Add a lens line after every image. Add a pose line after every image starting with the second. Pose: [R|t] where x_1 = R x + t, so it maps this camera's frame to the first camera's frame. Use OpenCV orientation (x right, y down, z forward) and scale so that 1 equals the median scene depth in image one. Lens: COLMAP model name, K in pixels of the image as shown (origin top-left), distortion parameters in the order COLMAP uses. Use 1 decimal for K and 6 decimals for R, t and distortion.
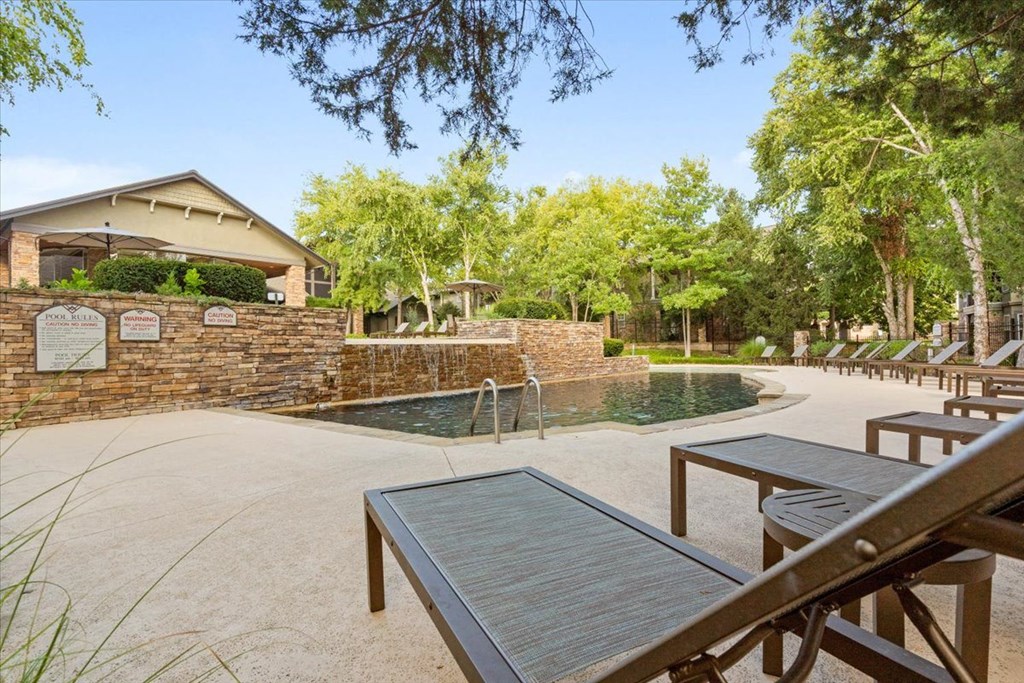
lens RADIAL K [[497.6, 0, 508.8], [0, 497.6, 340.8], [0, 0, 1]] dist [-0.013380, -0.000196]
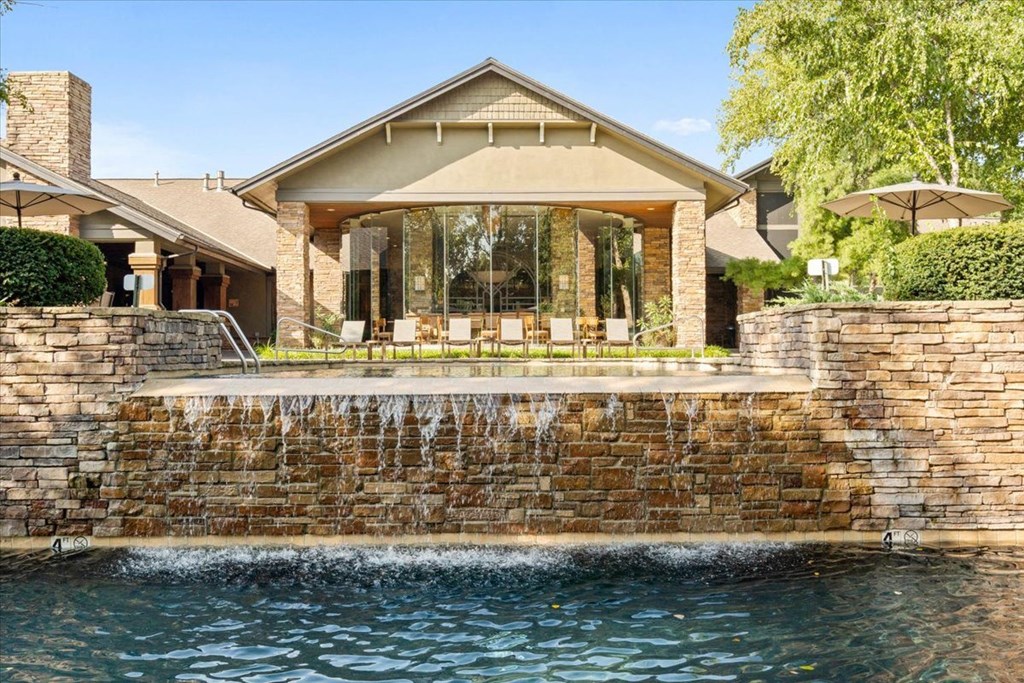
lens RADIAL K [[894.5, 0, 513.7], [0, 894.5, 341.3], [0, 0, 1]] dist [0.014795, 0.007216]
pose [[0.647634, -0.002012, -0.761949, 0.185277], [0.006709, 0.999973, 0.003062, -0.016231], [0.761922, -0.007095, 0.647630, 0.341061]]
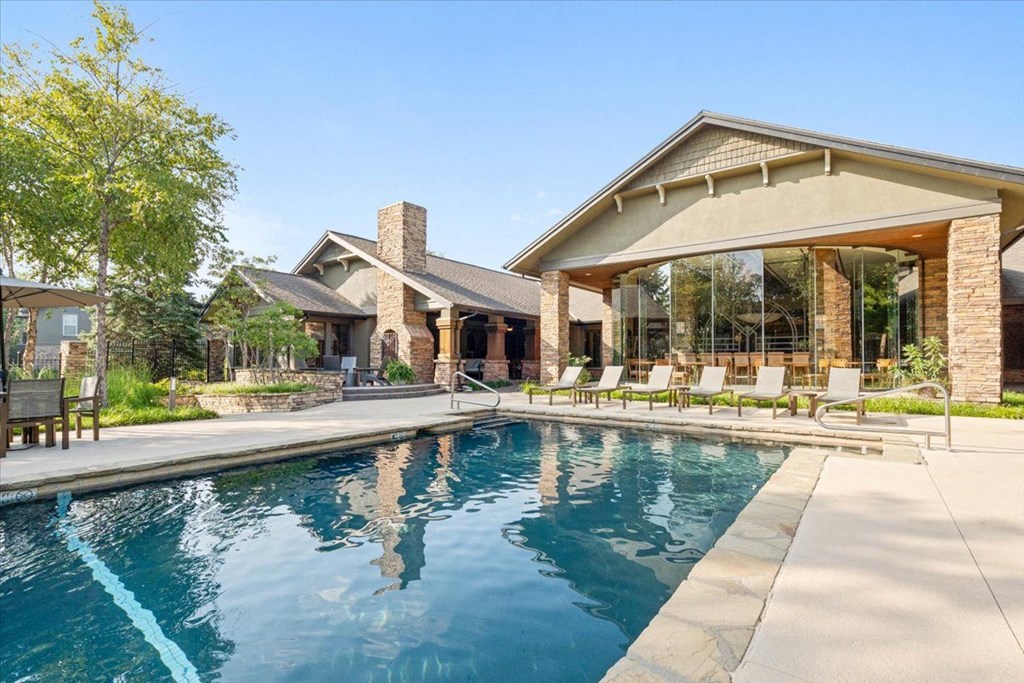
lens RADIAL K [[480.0, 0, 520.1], [0, 480.0, 355.7], [0, 0, 1]] dist [0.003612, 0.000756]
pose [[0.055790, 0.004575, -0.998432, -0.068786], [0.011416, 0.999921, 0.005220, -0.056220], [0.998377, -0.011689, 0.055734, 0.754658]]
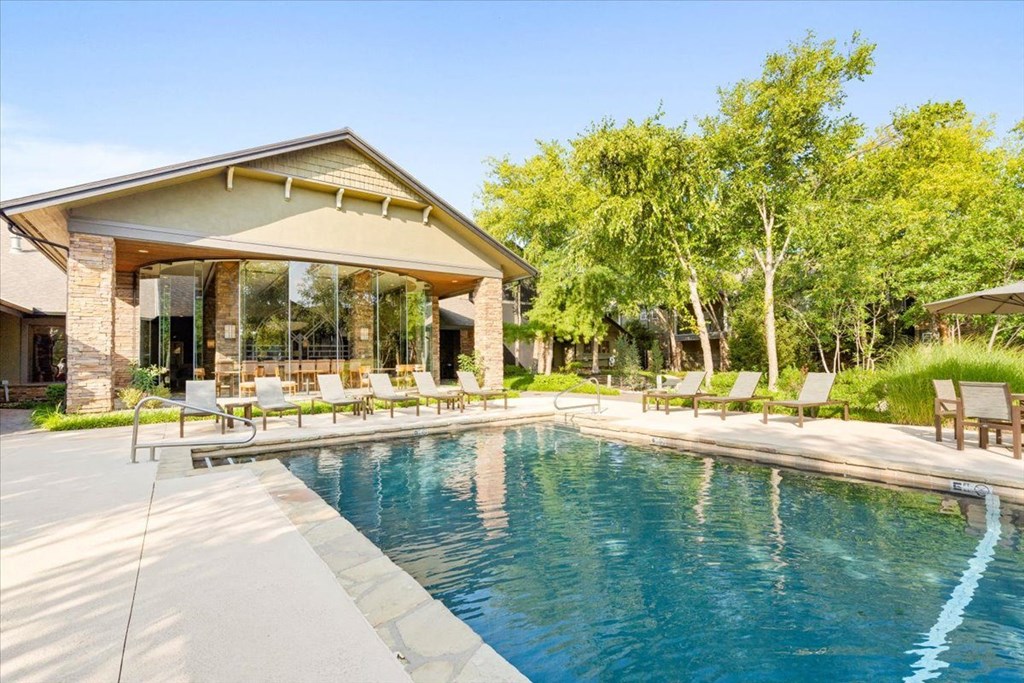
lens RADIAL K [[480.0, 0, 518.2], [0, 480.0, 348.5], [0, 0, 1]] dist [0.003612, 0.000756]
pose [[0.966660, -0.009590, -0.255884, -0.281632], [0.006457, 0.999894, -0.013081, -0.059515], [0.255982, 0.010993, 0.966619, 0.480129]]
